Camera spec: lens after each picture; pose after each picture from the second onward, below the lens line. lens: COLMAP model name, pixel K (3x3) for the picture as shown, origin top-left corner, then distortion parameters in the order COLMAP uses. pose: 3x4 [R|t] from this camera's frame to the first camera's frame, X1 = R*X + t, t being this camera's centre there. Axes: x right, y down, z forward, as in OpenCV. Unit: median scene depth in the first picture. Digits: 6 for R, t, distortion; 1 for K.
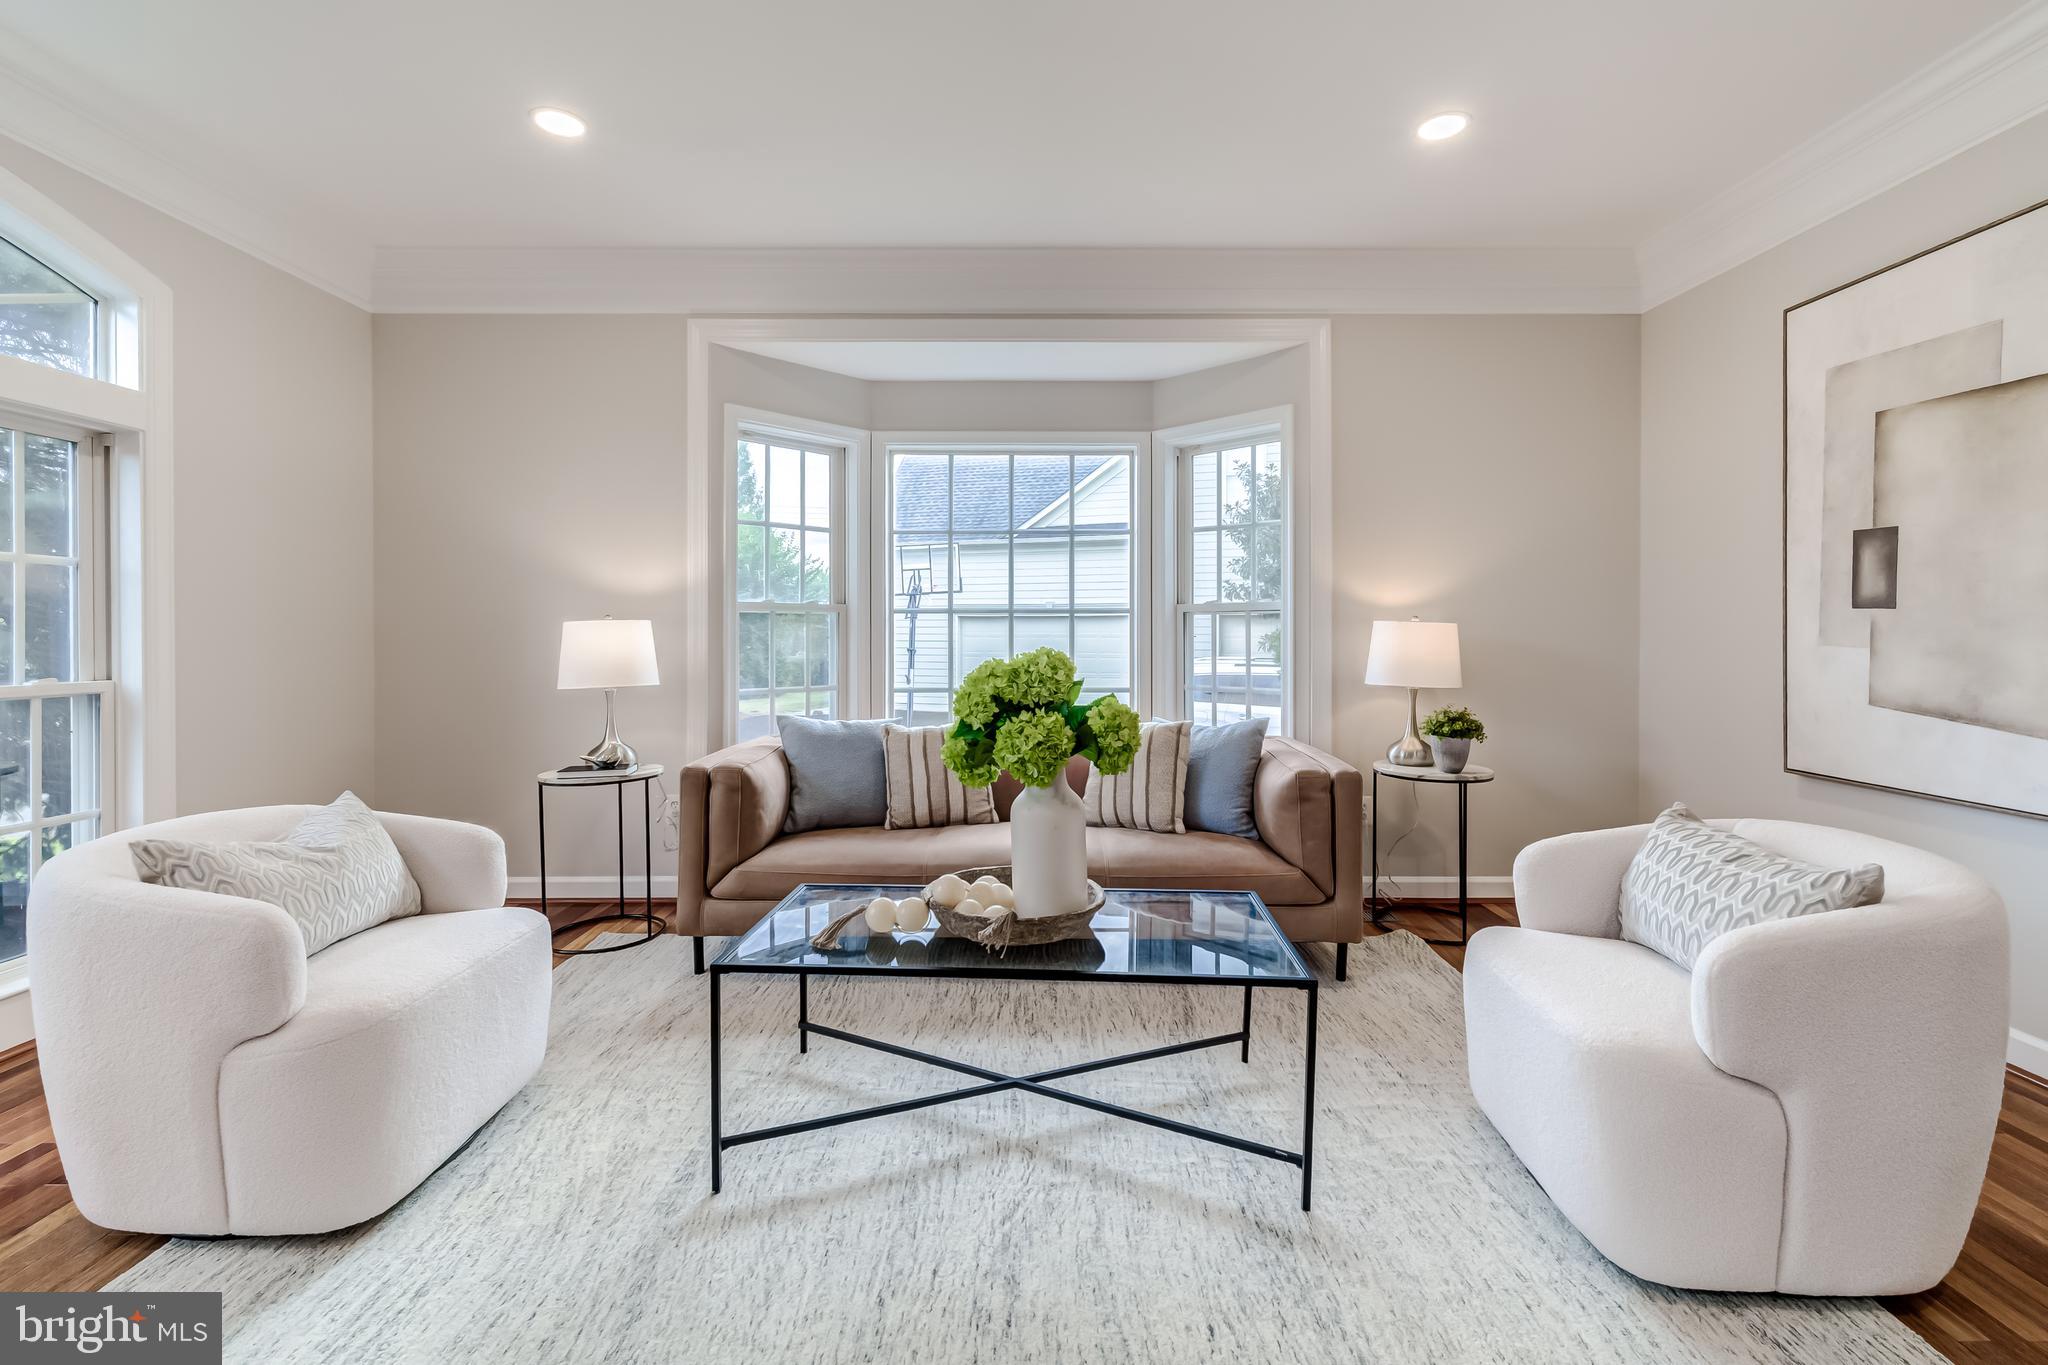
lens RADIAL K [[926.2, 0, 1004.7], [0, 926.2, 646.2], [0, 0, 1]] dist [0.007705, -0.000757]
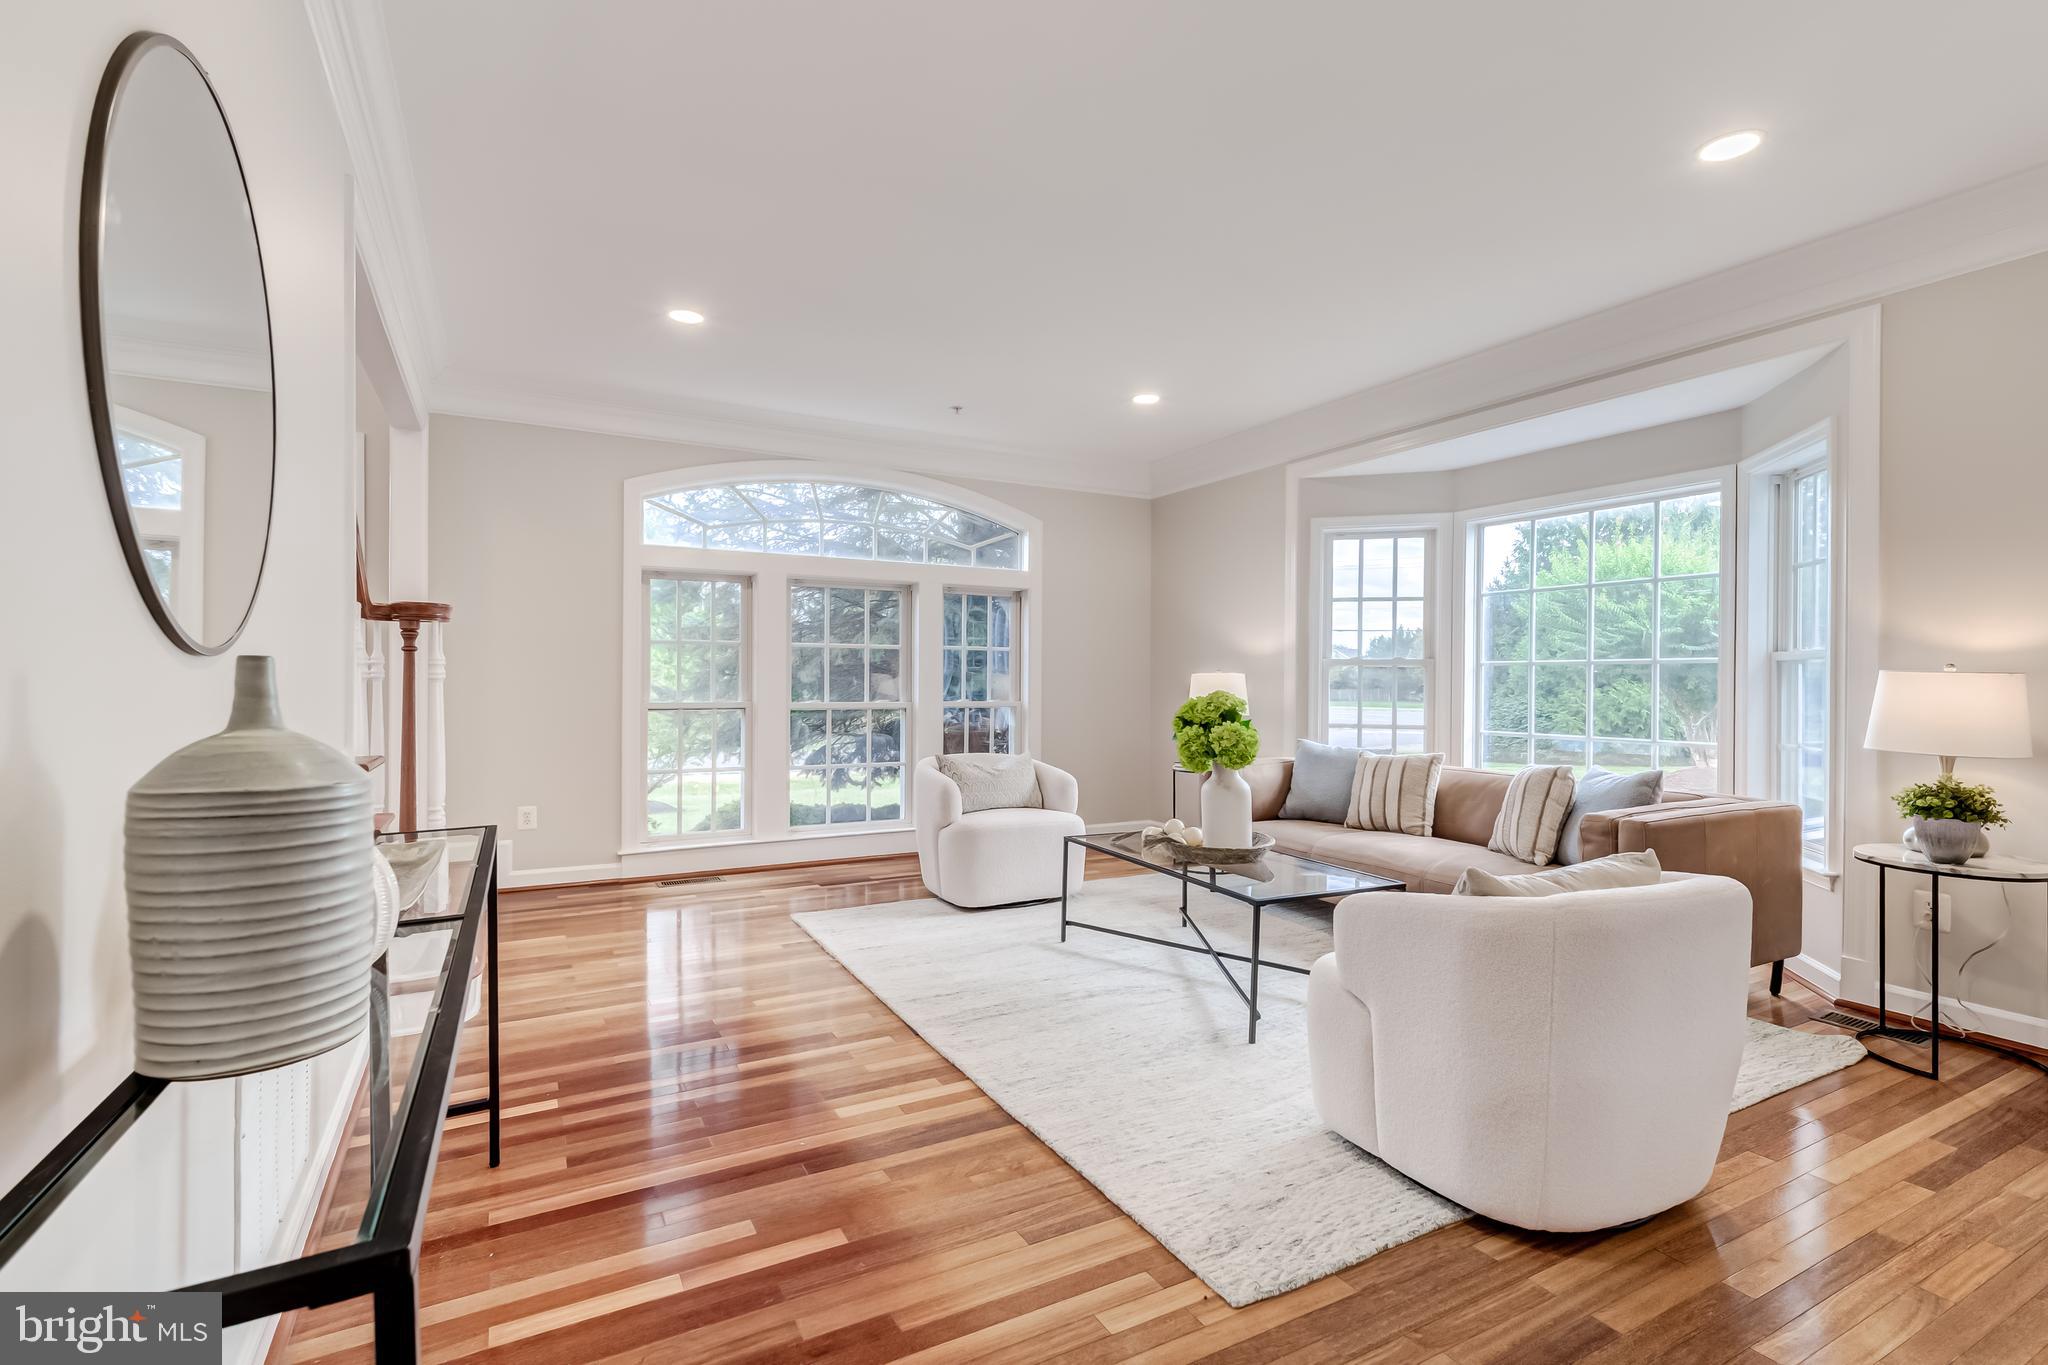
lens RADIAL K [[926.2, 0, 1031.3], [0, 926.2, 681.5], [0, 0, 1]] dist [0.007705, -0.000757]
pose [[0.491241, 0.004647, -0.871011, 0.804382], [-0.019186, 0.999801, -0.005487, 0.001554], [0.870812, 0.019407, 0.491232, -0.063271]]
